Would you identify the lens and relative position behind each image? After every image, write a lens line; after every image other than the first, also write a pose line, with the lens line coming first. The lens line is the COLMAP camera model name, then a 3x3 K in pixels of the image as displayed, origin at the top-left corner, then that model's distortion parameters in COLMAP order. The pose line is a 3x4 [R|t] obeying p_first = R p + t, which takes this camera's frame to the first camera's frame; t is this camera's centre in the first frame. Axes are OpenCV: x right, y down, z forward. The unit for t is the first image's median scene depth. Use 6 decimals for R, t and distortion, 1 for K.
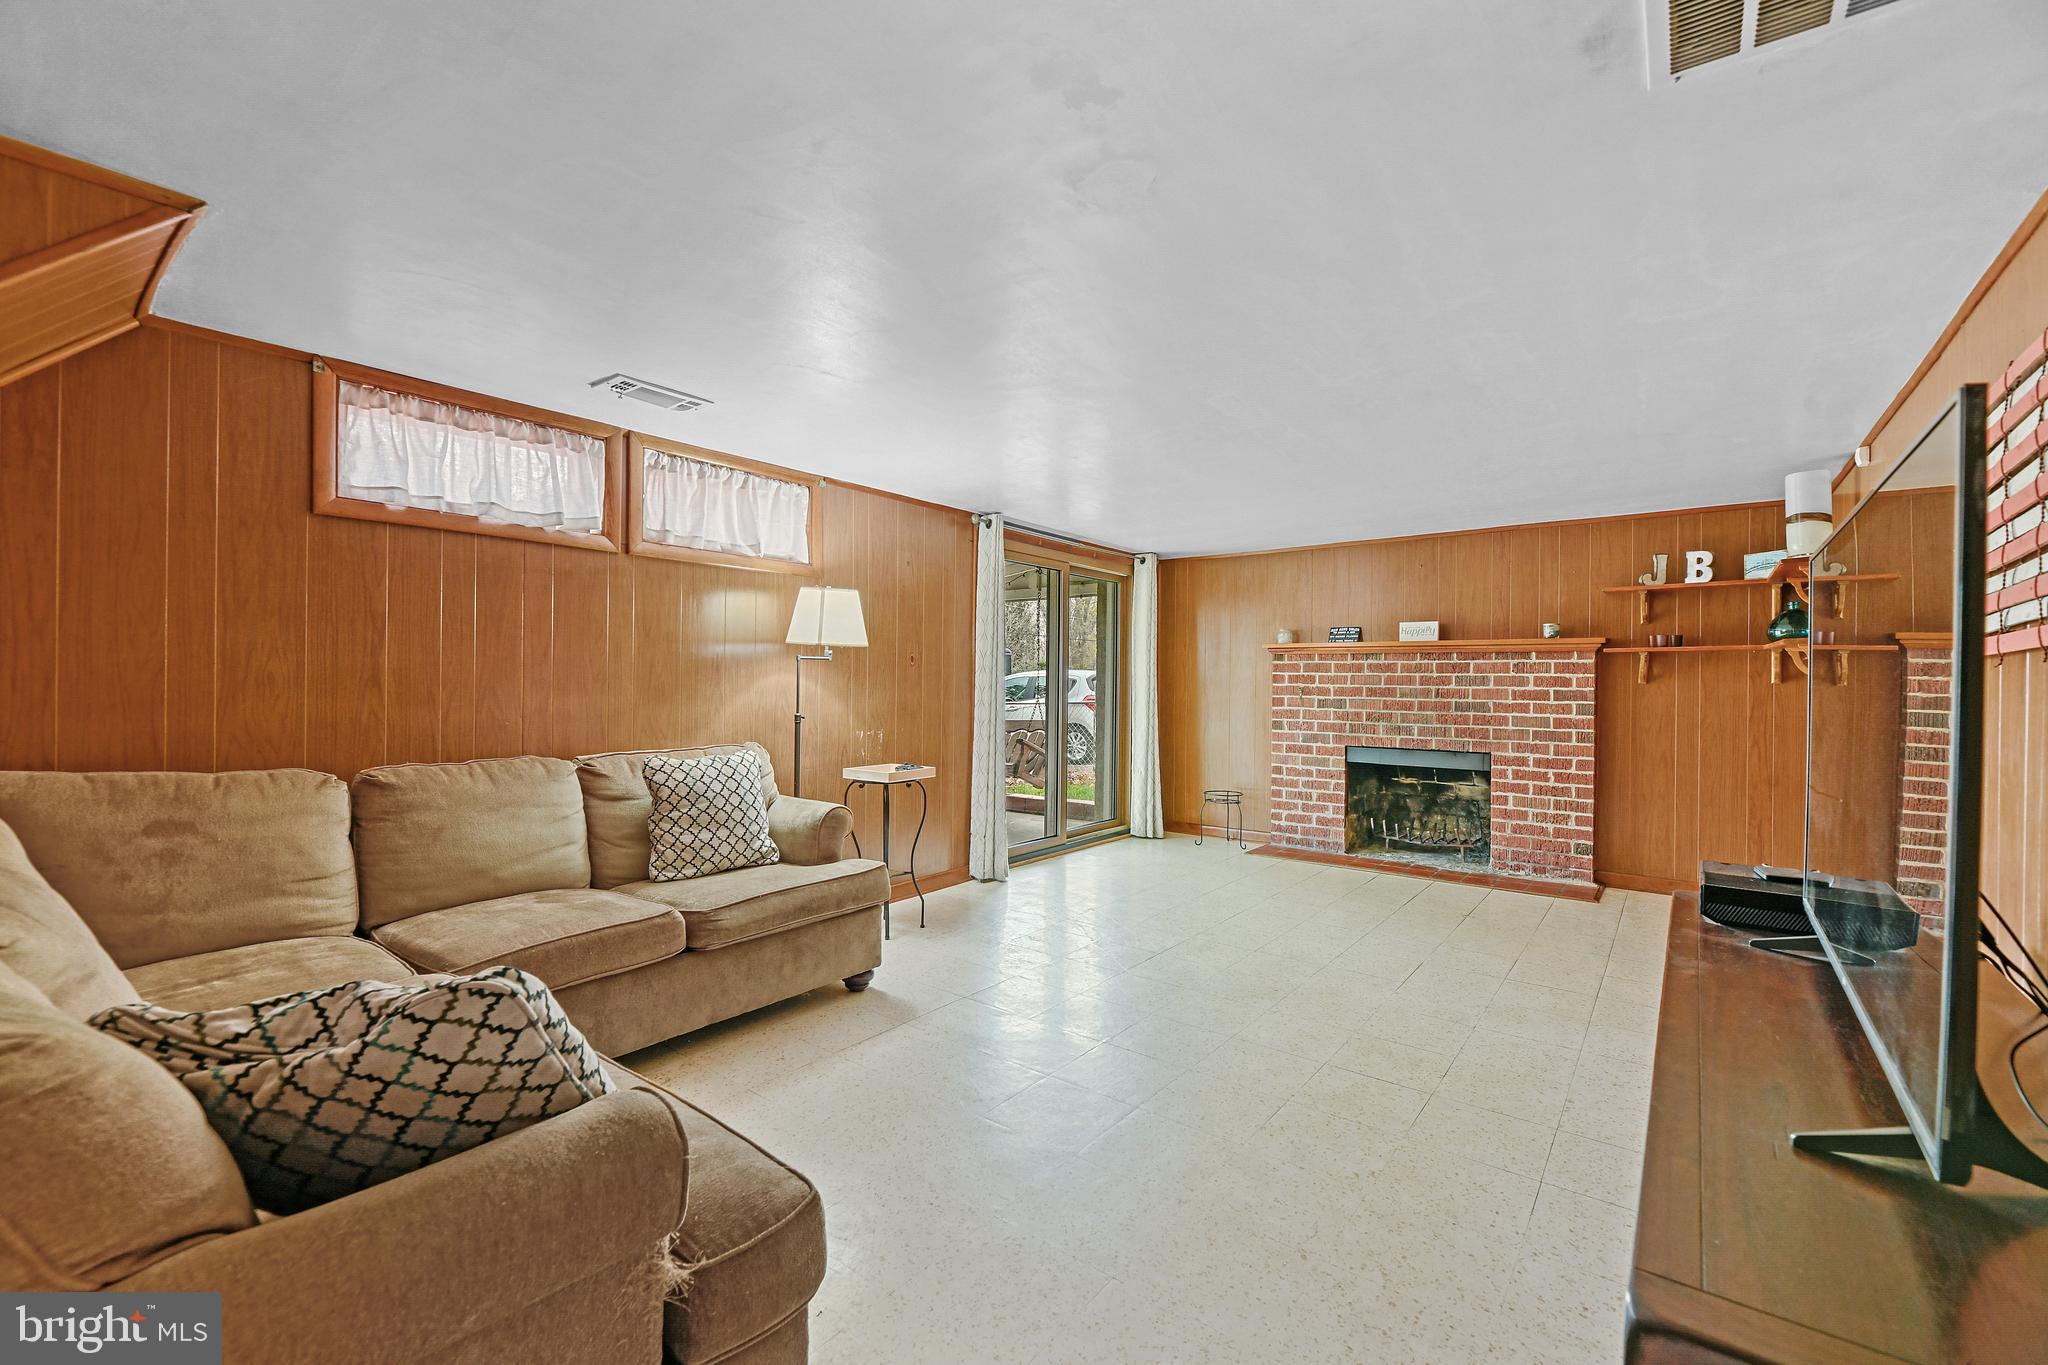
lens RADIAL K [[843.3, 0, 1018.8], [0, 843.3, 692.2], [0, 0, 1]] dist [-0.001507, -0.002969]
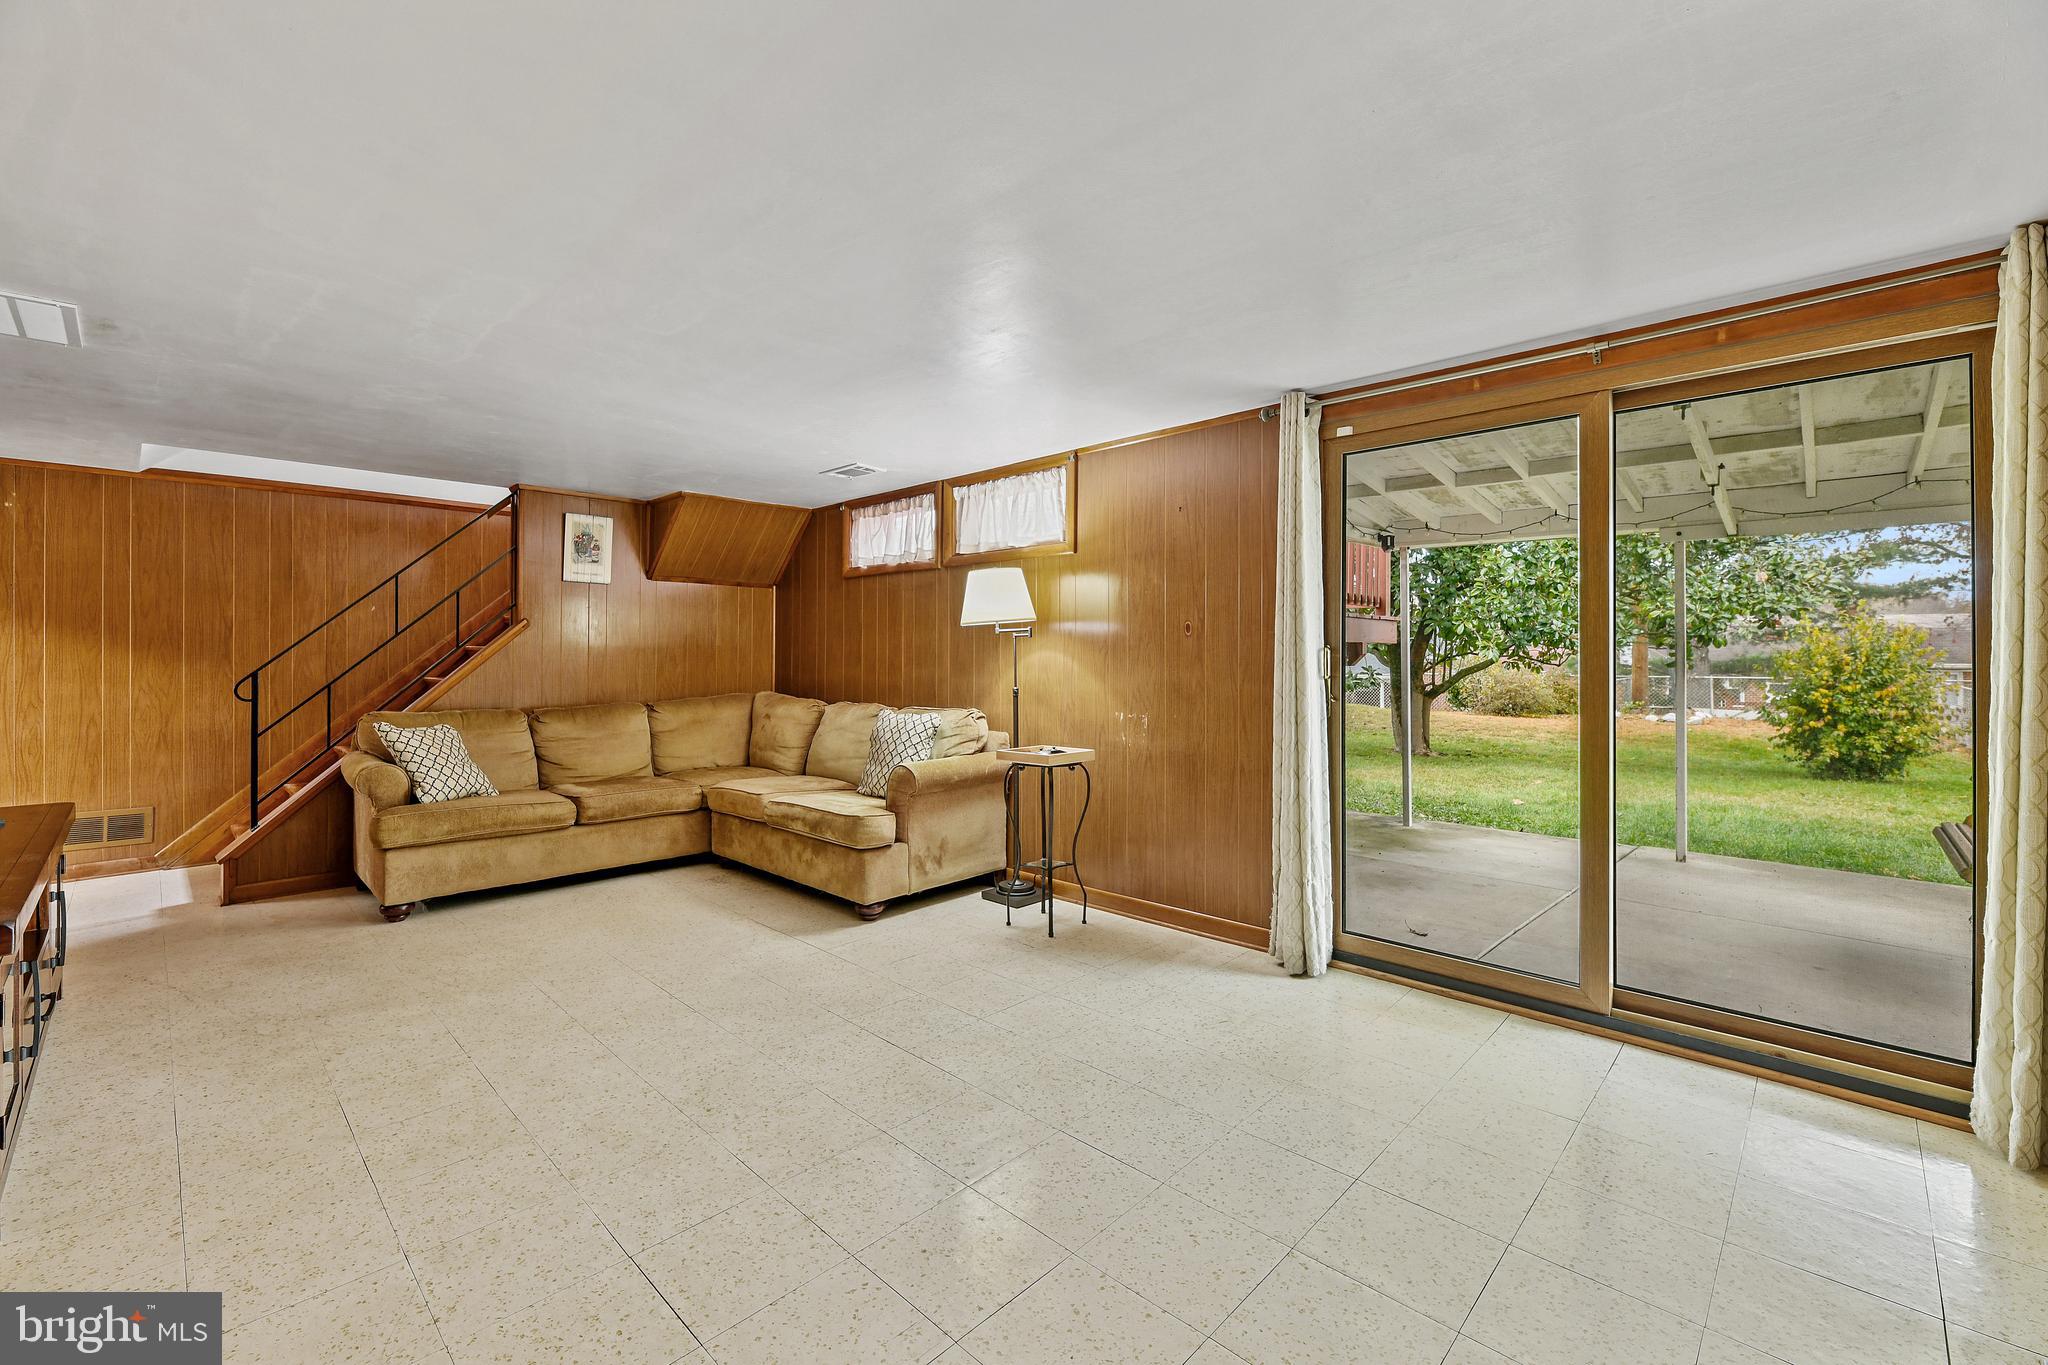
lens RADIAL K [[843.3, 0, 1028.4], [0, 843.3, 662.7], [0, 0, 1]] dist [-0.001507, -0.002969]
pose [[-0.088749, 0.003033, -0.996049, 0.787635], [-0.008240, 0.999959, 0.003779, -0.010320], [0.996020, 0.008543, -0.088721, 1.079664]]
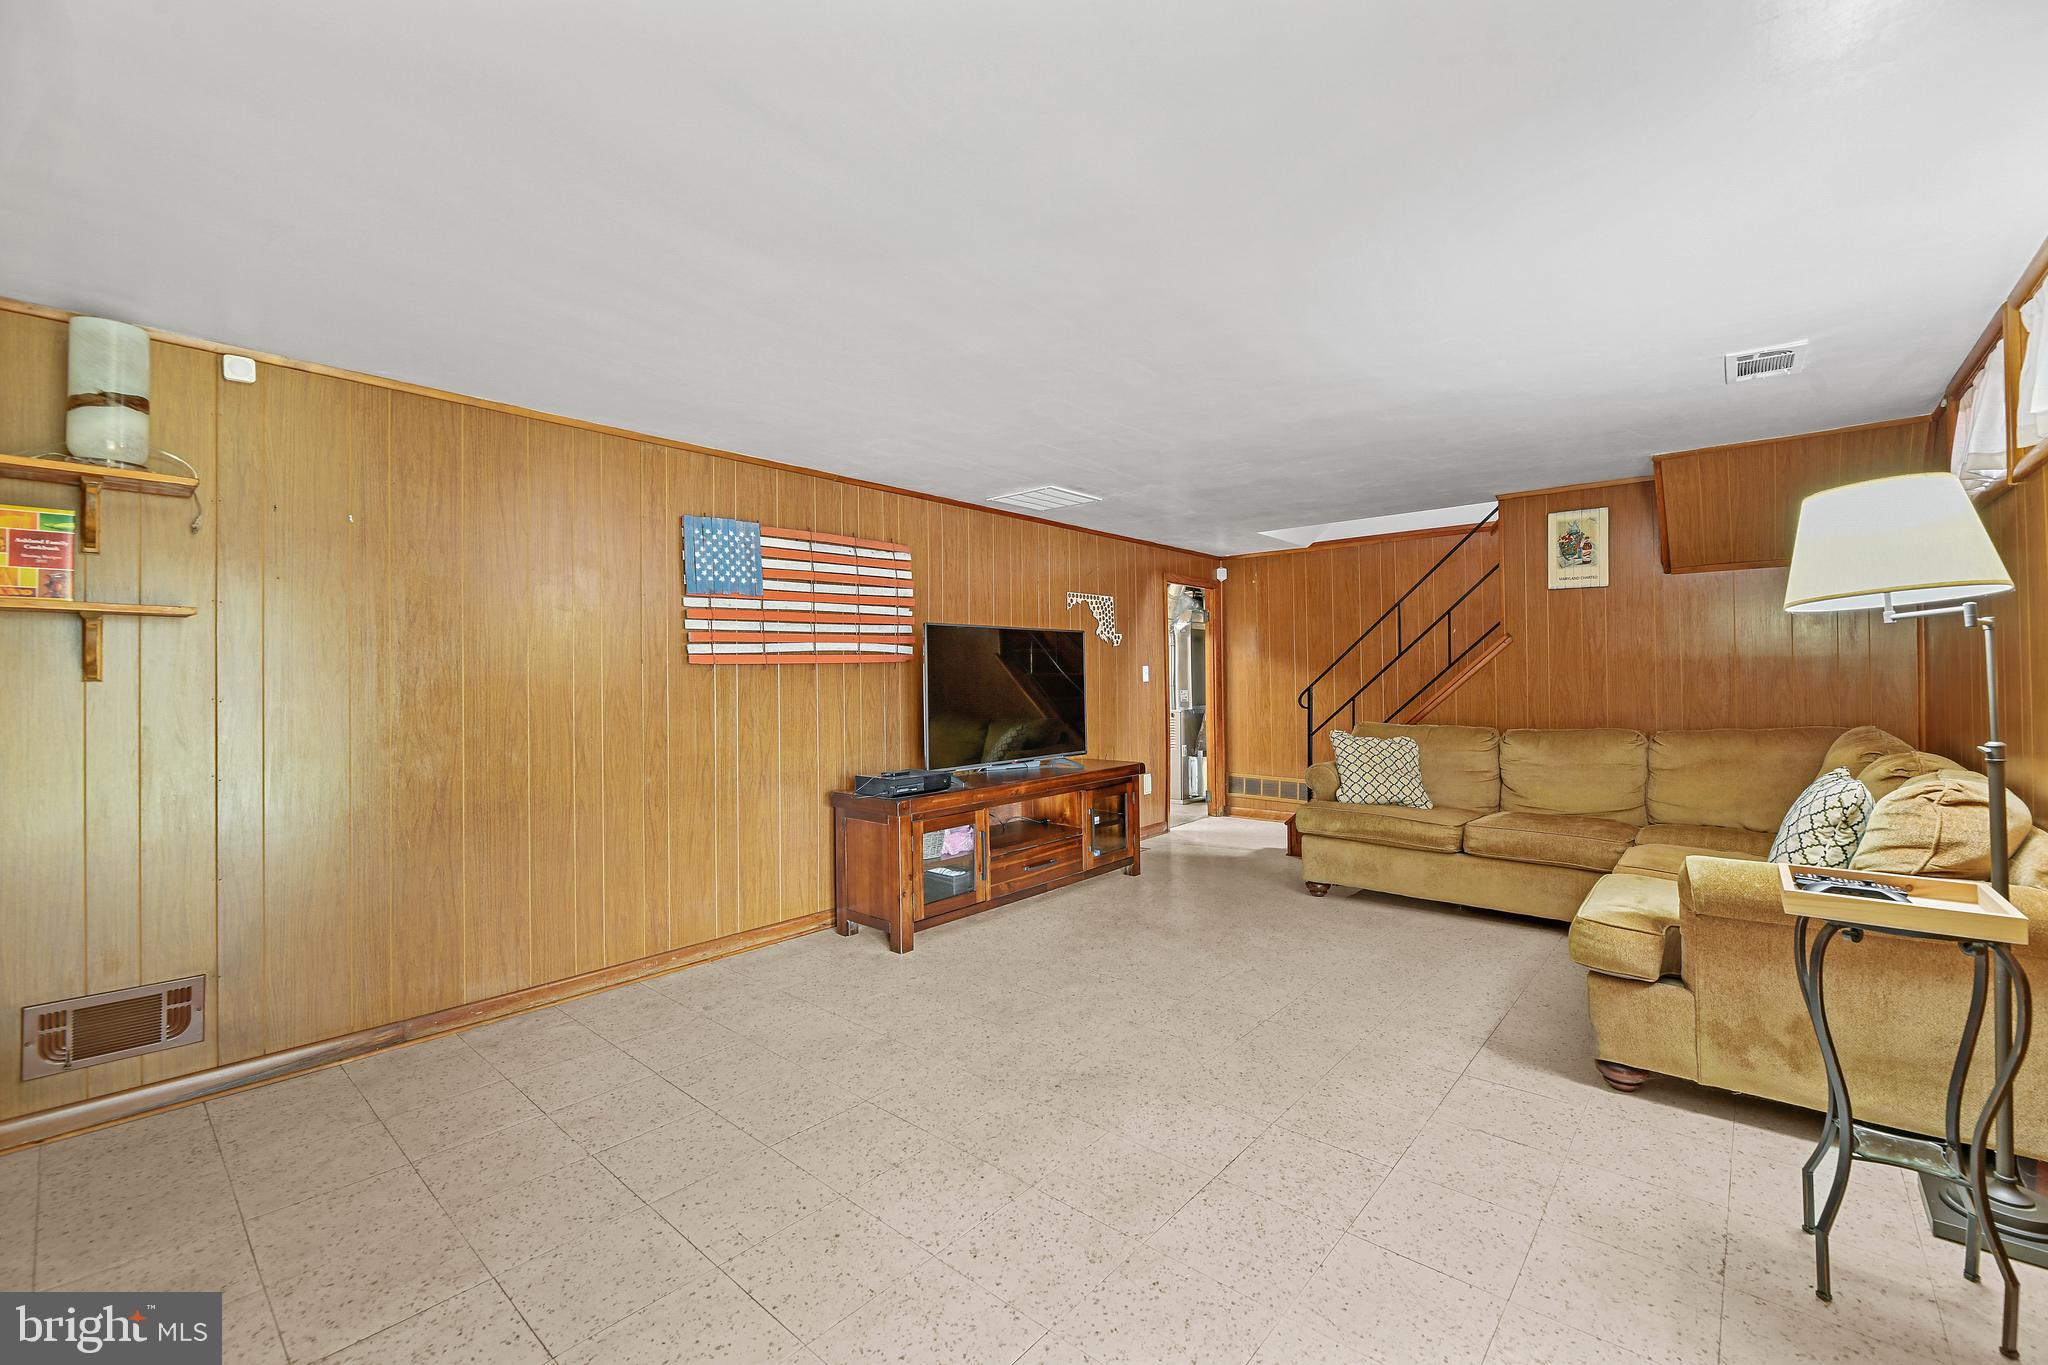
lens RADIAL K [[843.3, 0, 1028.3], [0, 843.3, 667.4], [0, 0, 1]] dist [-0.001507, -0.002969]
pose [[-0.999189, 0.005049, 0.039938, 0.245489], [0.004905, 0.999981, -0.003702, -0.016009], [-0.039956, -0.003503, -0.999195, 1.444417]]
